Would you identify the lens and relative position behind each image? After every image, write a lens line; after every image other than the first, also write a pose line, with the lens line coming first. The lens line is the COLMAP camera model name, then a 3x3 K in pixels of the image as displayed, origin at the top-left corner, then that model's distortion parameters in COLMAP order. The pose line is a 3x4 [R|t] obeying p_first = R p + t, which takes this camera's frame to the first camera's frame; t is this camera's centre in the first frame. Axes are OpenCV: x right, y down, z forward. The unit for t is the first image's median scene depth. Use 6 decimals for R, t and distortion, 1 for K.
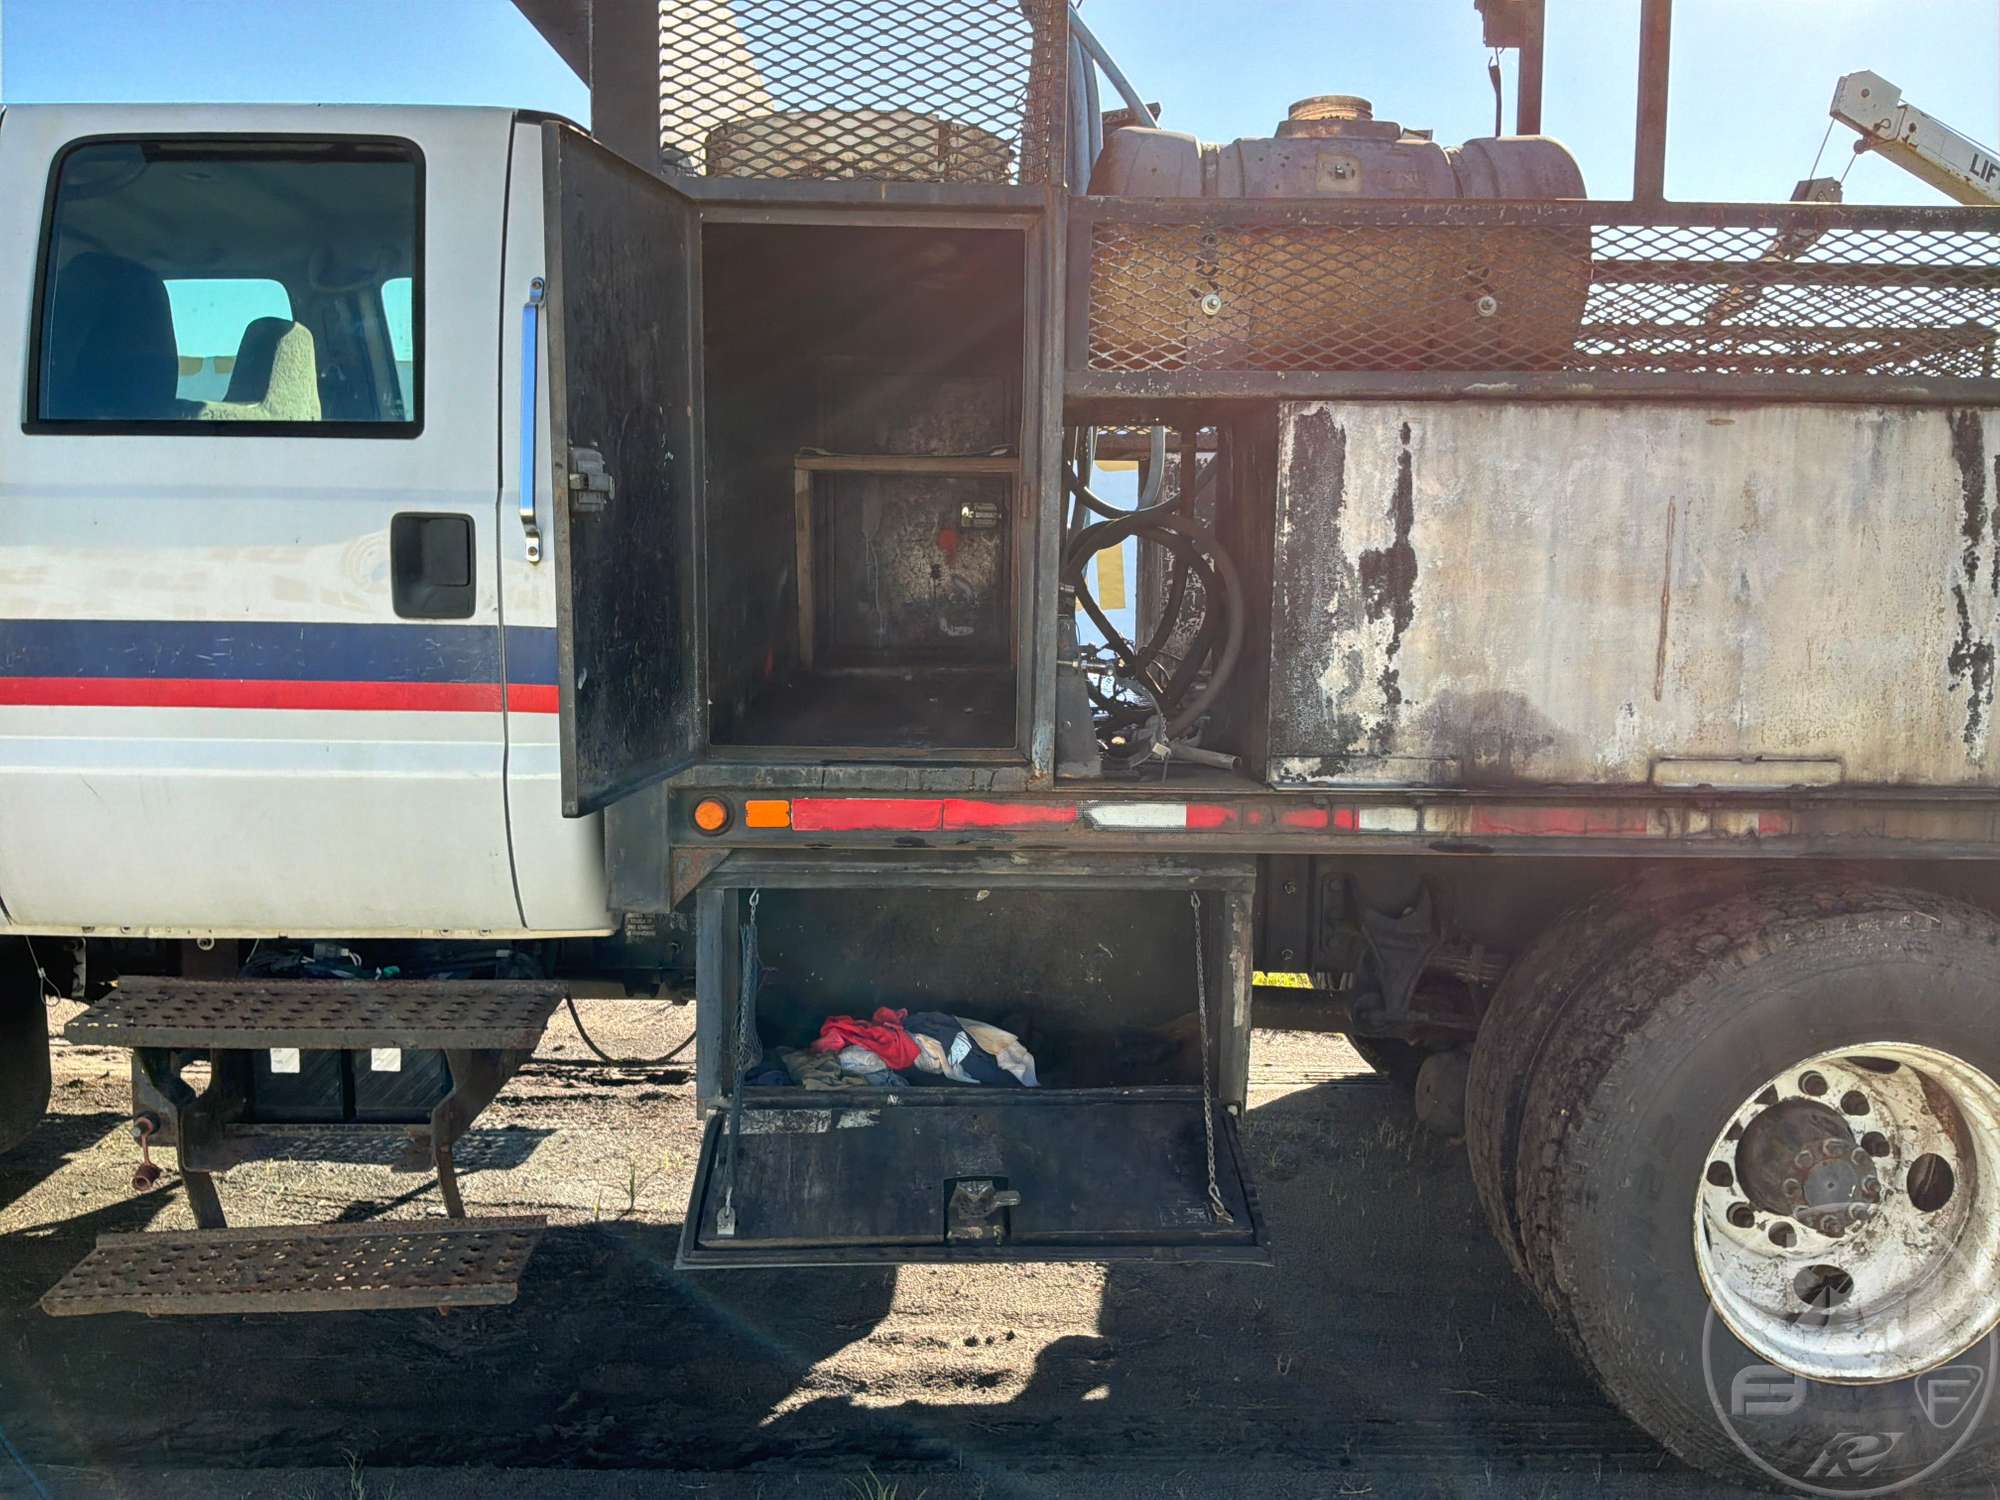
lens RADIAL K [[1657.9, 0, 999.0], [0, 1657.9, 741.1], [0, 0, 1]] dist [0.161392, -0.337760]
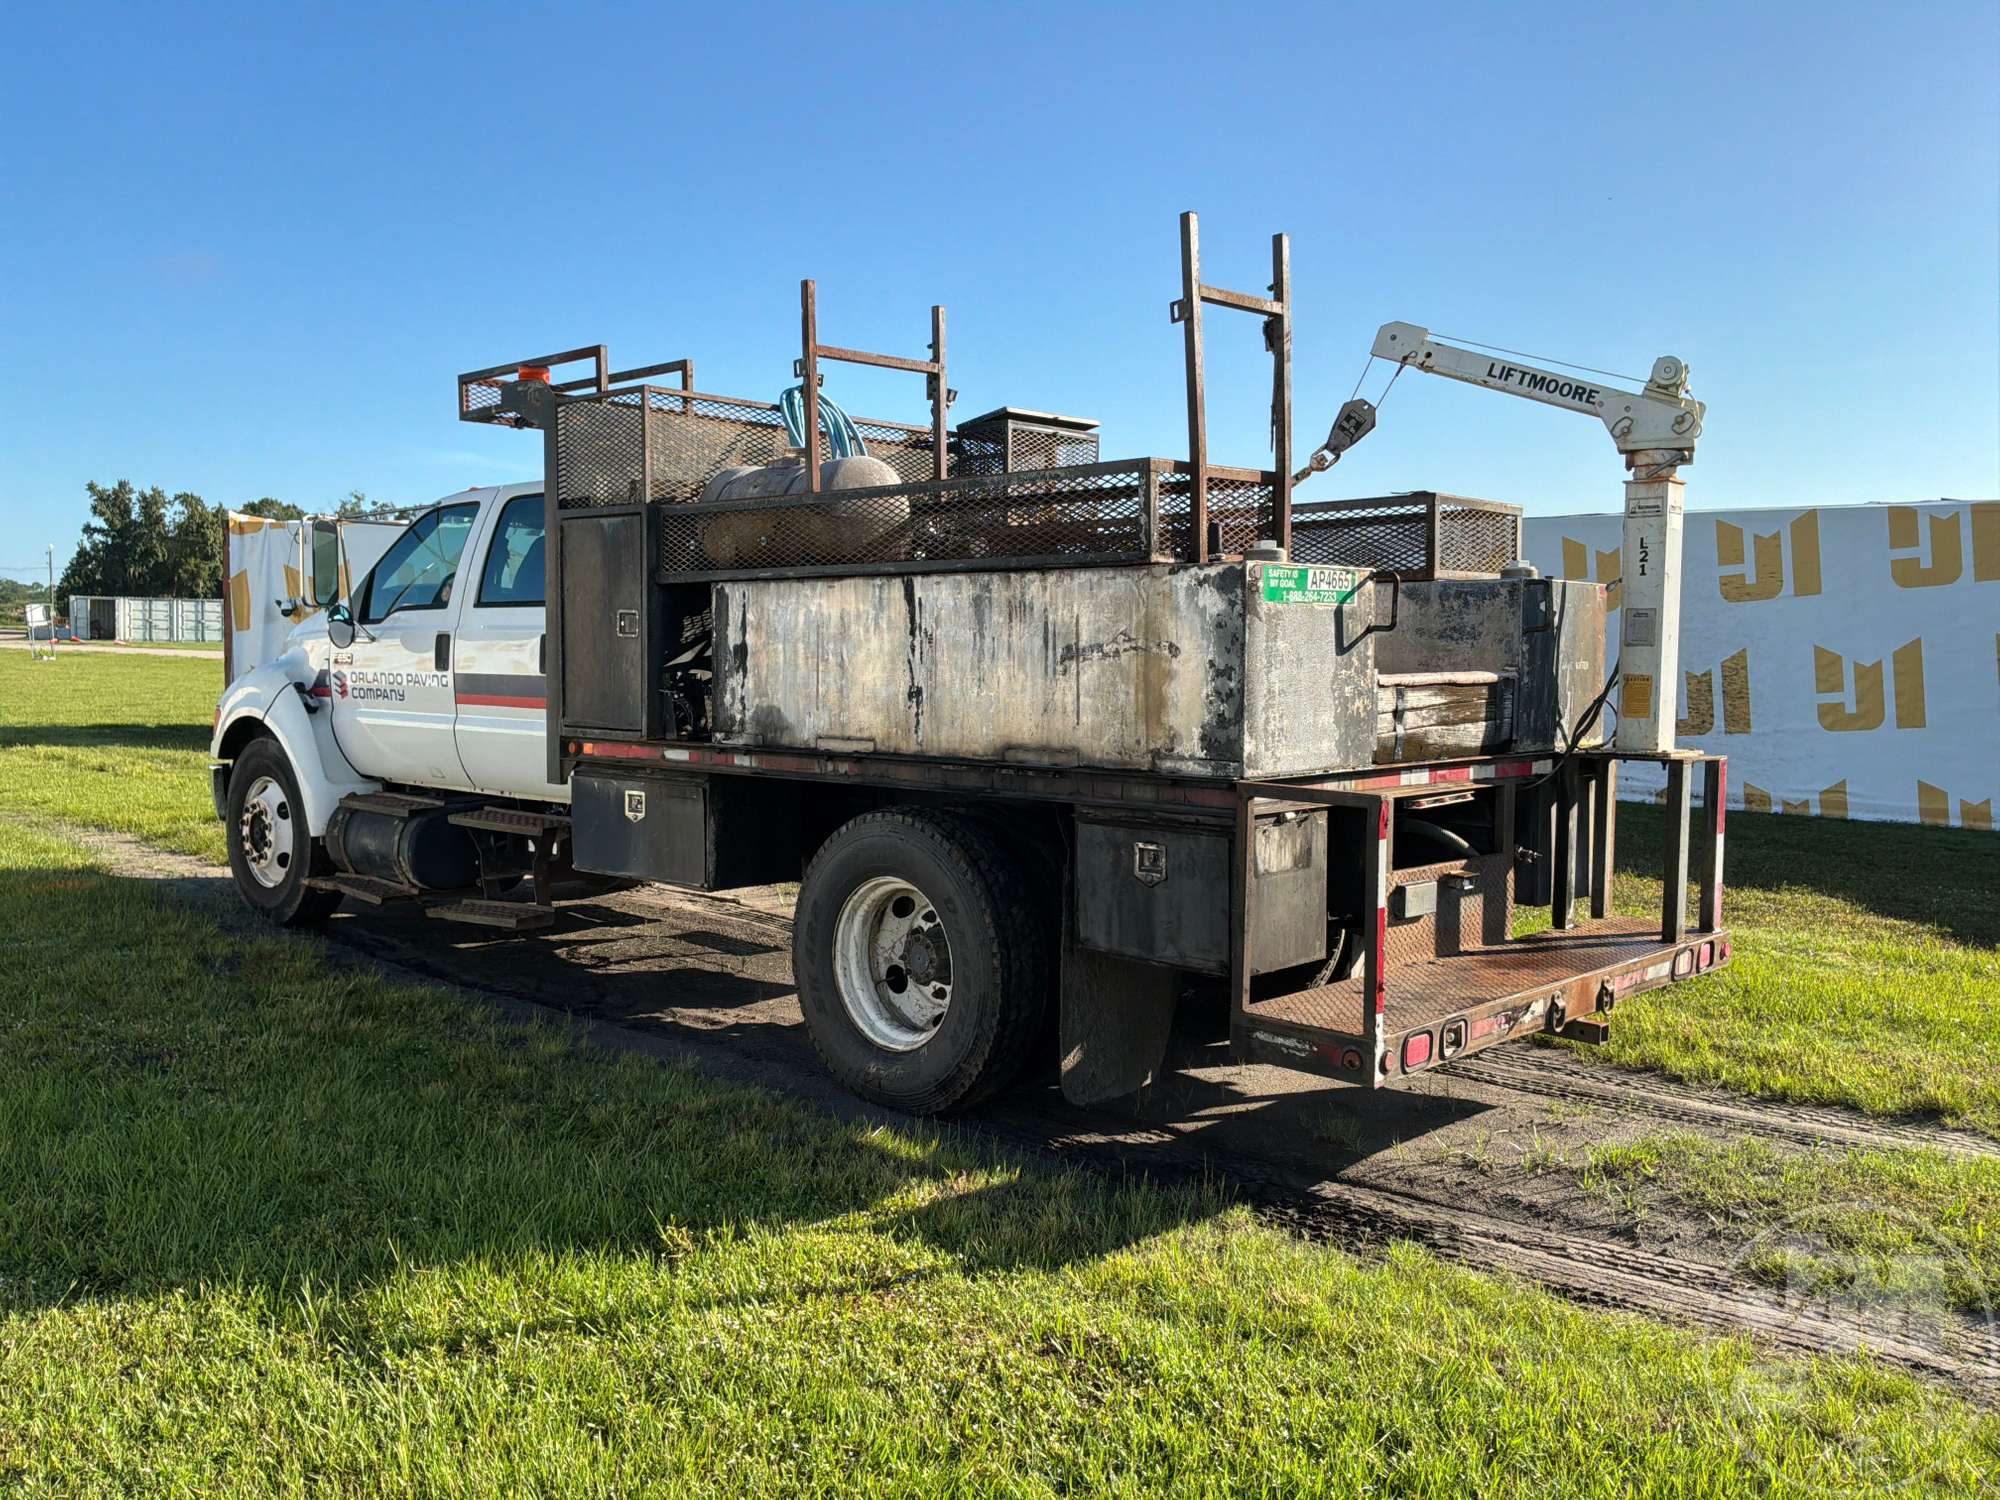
lens RADIAL K [[1657.9, 0, 999.0], [0, 1657.9, 741.1], [0, 0, 1]] dist [0.161392, -0.337760]
pose [[0.723866, 0.030581, -0.689262, 2.075421], [-0.084001, 0.995492, -0.044051, 0.092172], [0.684807, 0.089786, 0.723172, -0.420062]]
